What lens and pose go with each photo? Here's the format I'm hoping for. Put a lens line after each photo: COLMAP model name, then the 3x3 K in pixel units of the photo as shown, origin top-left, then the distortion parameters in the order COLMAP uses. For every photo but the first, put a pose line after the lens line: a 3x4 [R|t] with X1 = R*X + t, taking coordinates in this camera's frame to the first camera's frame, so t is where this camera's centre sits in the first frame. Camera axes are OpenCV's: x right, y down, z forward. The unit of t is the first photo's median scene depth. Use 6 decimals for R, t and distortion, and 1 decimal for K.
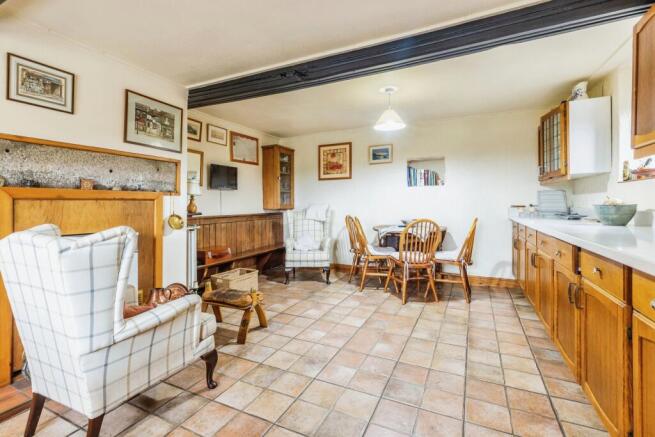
lens RADIAL K [[298.2, 0, 329.1], [0, 298.2, 204.8], [0, 0, 1]] dist [0.000387, 0.000246]
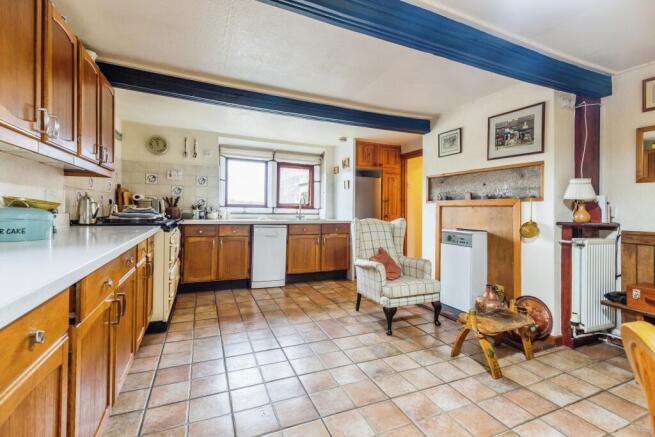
lens RADIAL K [[298.2, 0, 329.7], [0, 298.2, 204.7], [0, 0, 1]] dist [0.000387, 0.000246]
pose [[-0.655733, -0.013036, -0.754880, 0.655129], [-0.013324, 0.999895, -0.005693, -0.007274], [0.754875, 0.006324, -0.655838, 1.250294]]
